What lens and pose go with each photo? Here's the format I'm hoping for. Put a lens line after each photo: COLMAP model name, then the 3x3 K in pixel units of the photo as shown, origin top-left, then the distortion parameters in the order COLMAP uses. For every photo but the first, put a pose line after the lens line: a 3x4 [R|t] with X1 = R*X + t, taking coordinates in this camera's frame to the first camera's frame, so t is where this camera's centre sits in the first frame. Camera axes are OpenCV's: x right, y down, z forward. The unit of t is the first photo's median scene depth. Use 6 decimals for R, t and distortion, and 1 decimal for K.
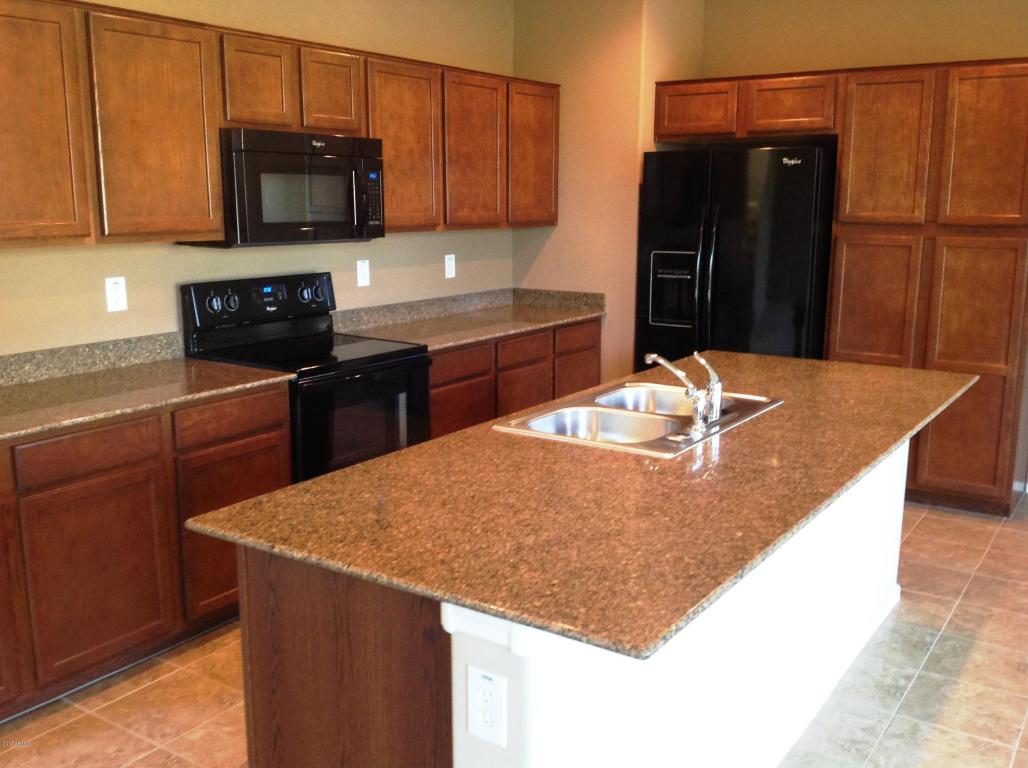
lens RADIAL K [[970.3, 0, 517.1], [0, 970.3, 405.7], [0, 0, 1]] dist [0.138509, -0.310123]
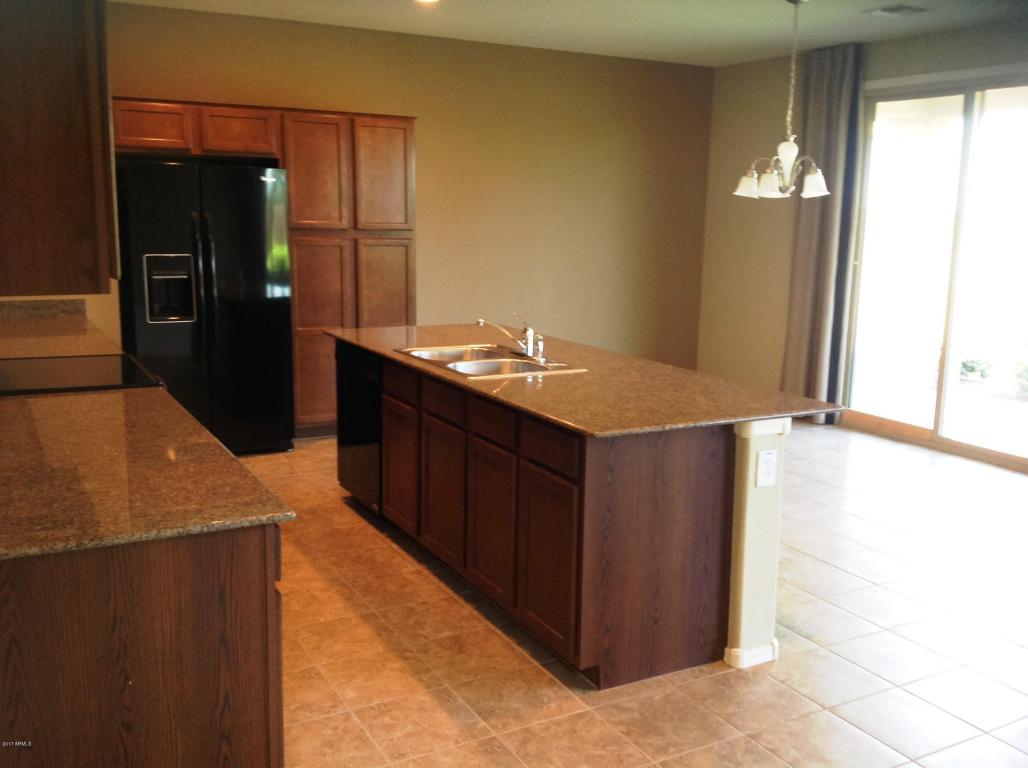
lens RADIAL K [[970.3, 0, 517.1], [0, 970.3, 405.7], [0, 0, 1]] dist [0.138509, -0.310123]
pose [[0.451821, -0.167582, 0.876227, -0.717049], [0.169983, 0.980375, 0.099850, -0.039320], [-0.875765, 0.103830, 0.471440, 0.172910]]
